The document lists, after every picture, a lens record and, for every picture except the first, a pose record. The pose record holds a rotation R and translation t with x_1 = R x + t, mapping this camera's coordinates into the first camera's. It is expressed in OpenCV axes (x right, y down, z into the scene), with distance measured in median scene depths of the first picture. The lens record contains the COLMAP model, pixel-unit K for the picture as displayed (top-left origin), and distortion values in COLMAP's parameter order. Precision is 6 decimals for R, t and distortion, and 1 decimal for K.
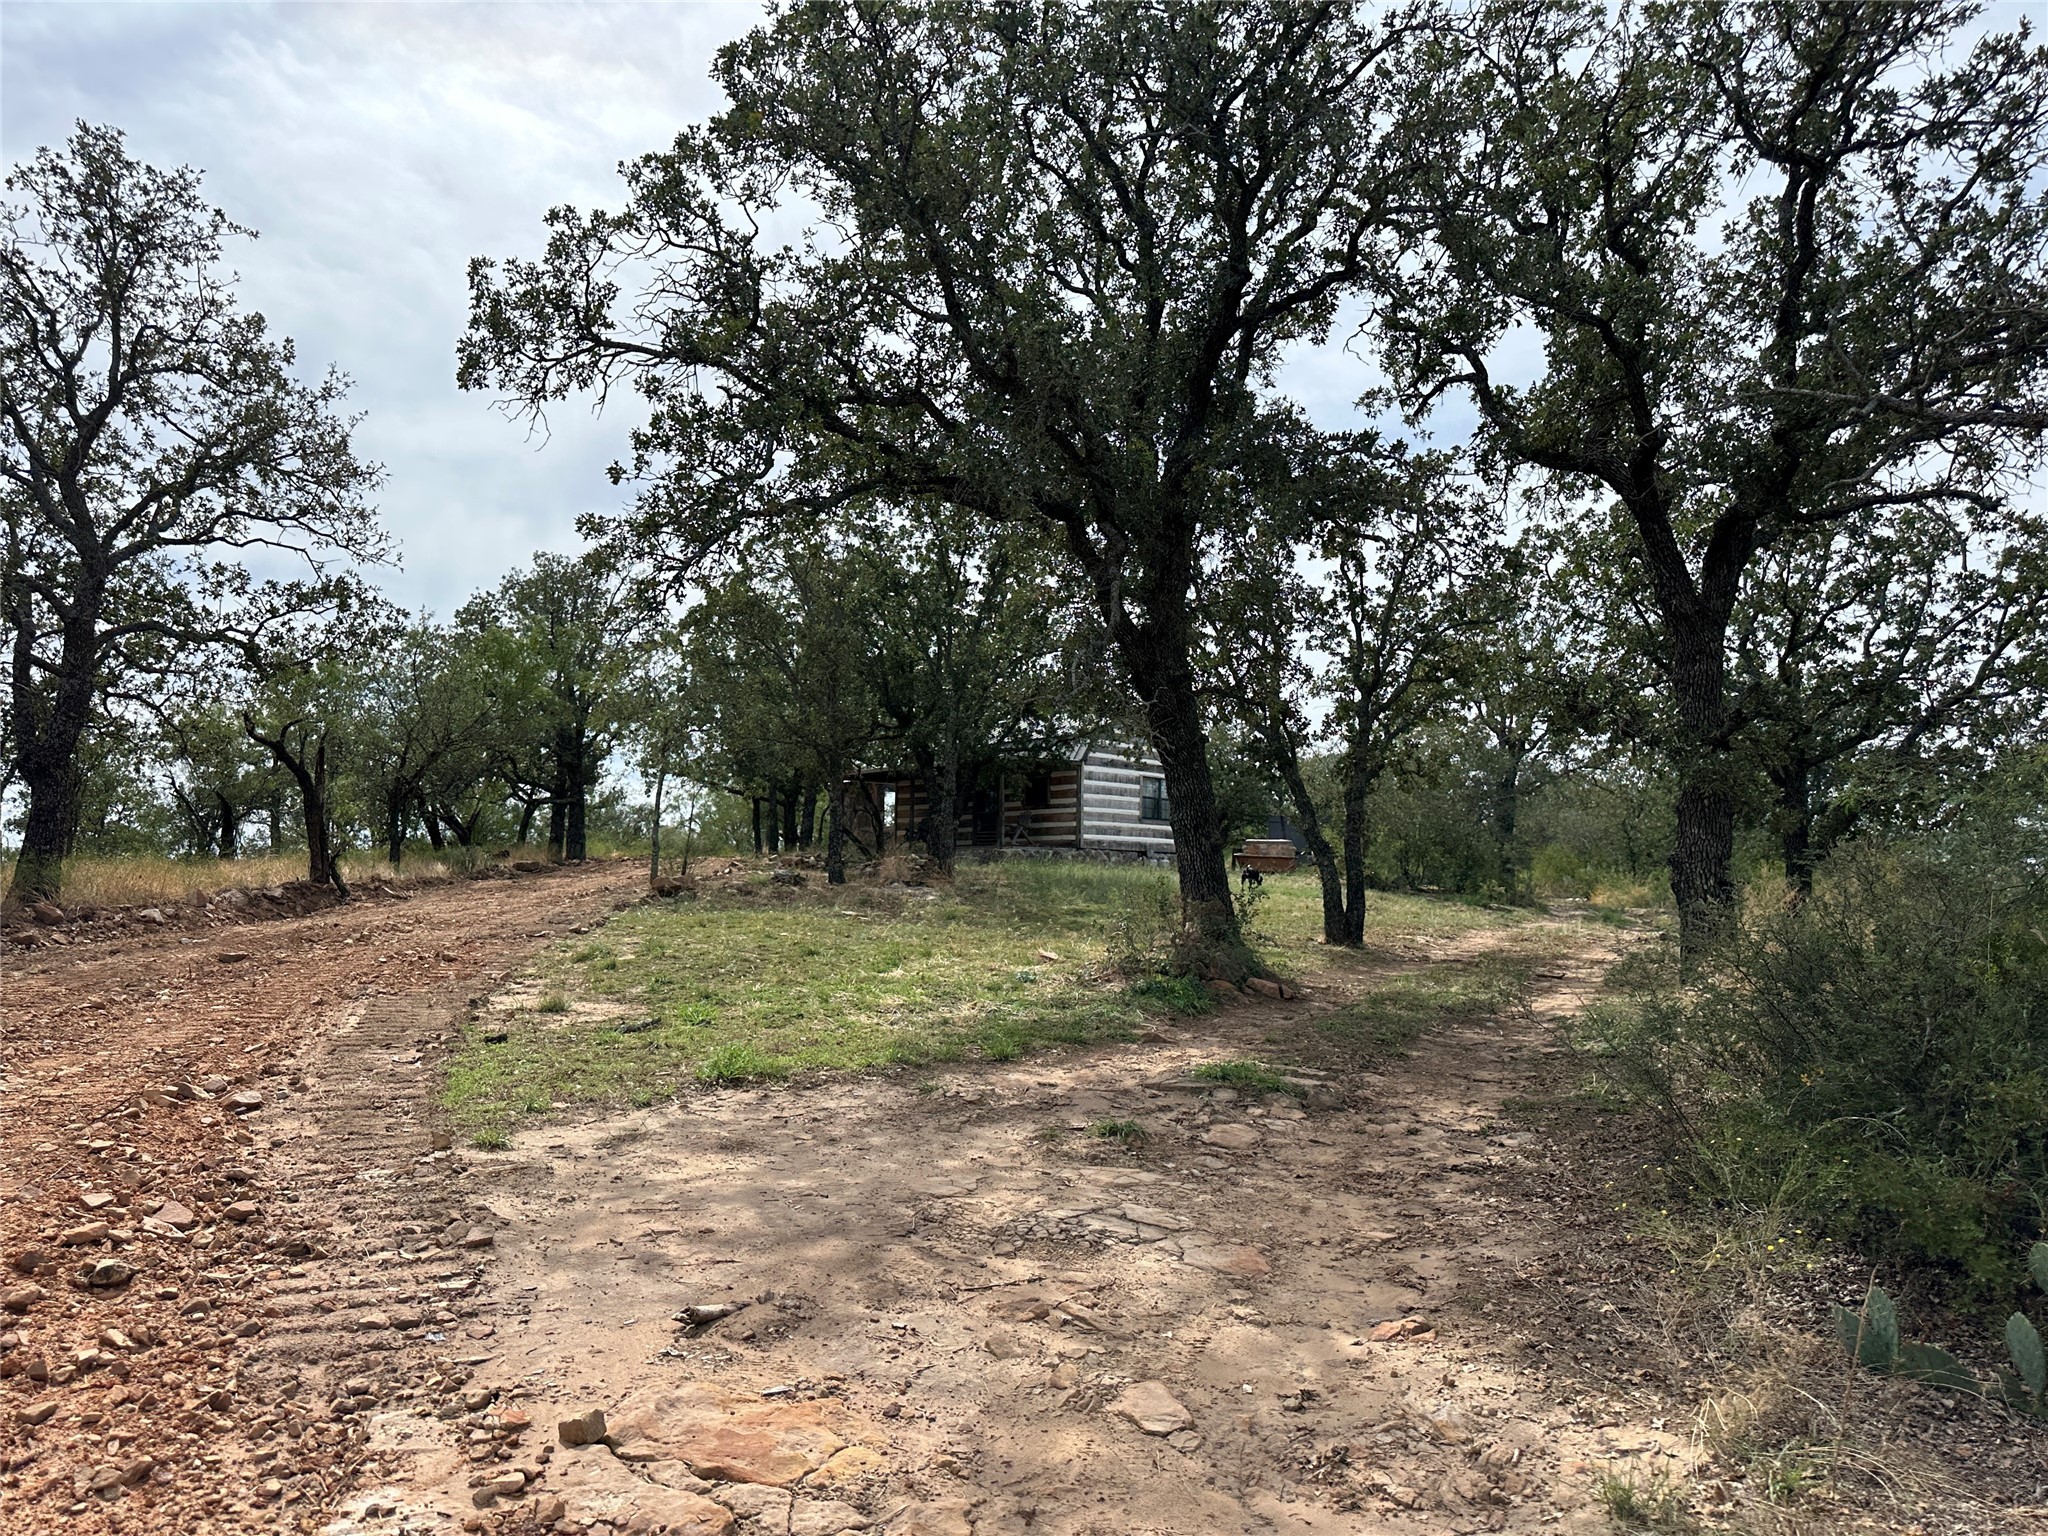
lens RADIAL K [[1430.4, 0, 1023.7], [0, 1430.4, 767.6], [0, 0, 1]] dist [0.000067, 0.000000]
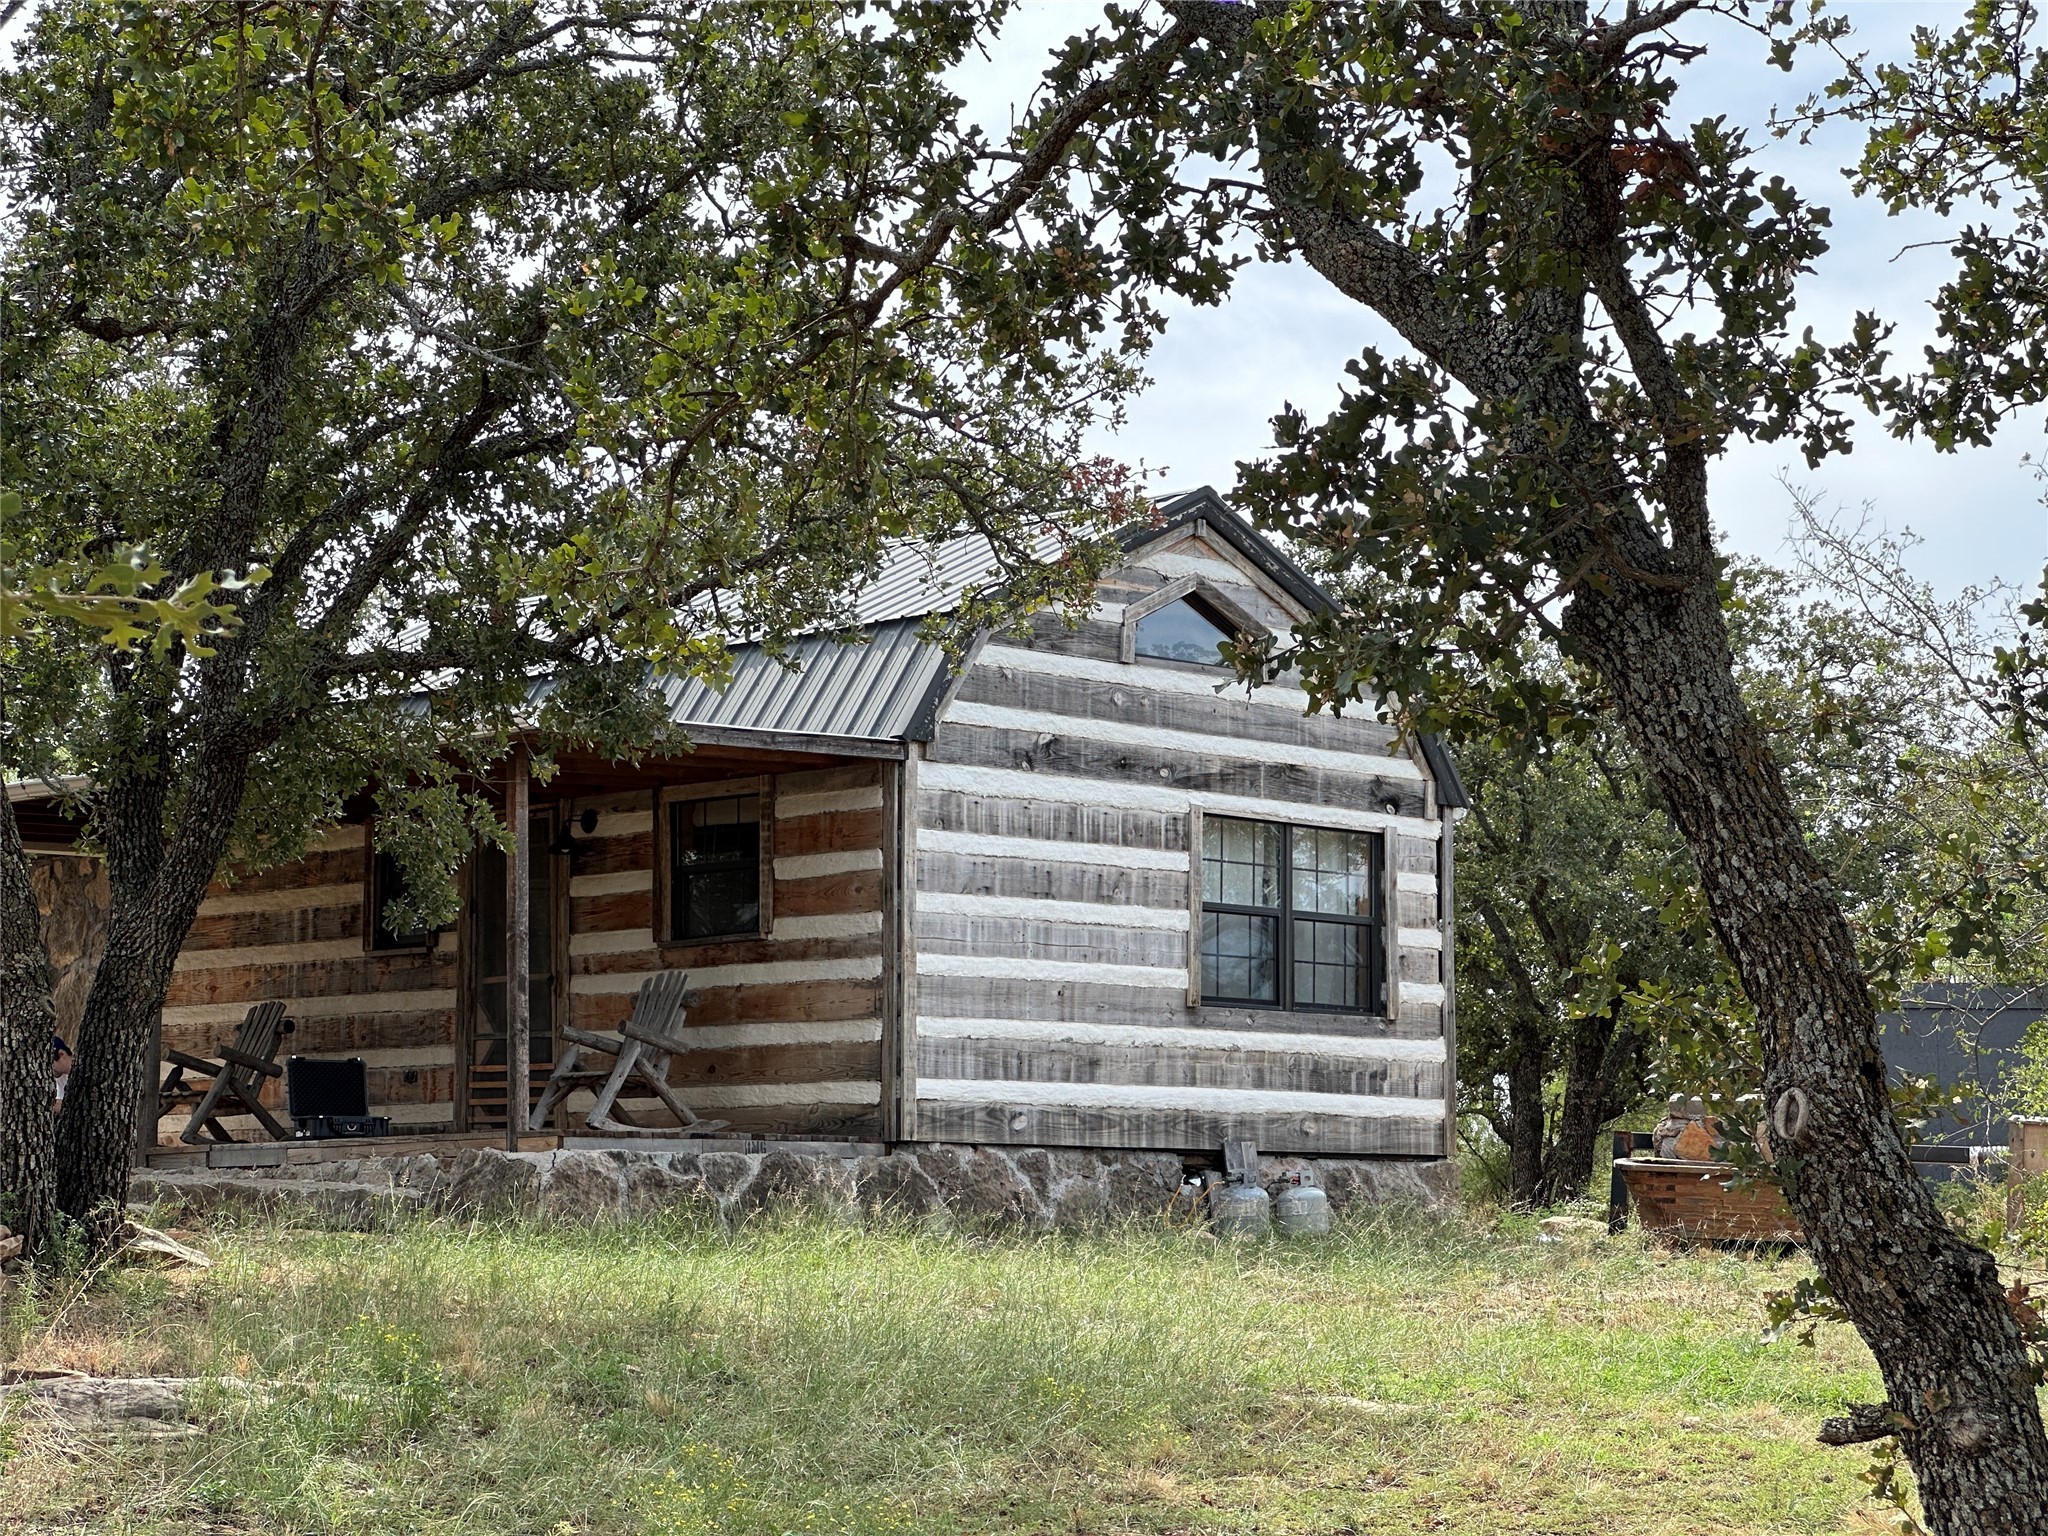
lens RADIAL K [[4600.9, 0, 1024.1], [0, 4600.9, 769.3], [0, 0, 1]] dist [0.002967, 0.000000]
pose [[0.999922, -0.003844, -0.011894, 0.065561], [0.003704, 0.999924, -0.011794, 0.007708], [0.011938, 0.011749, 0.999860, 0.293746]]
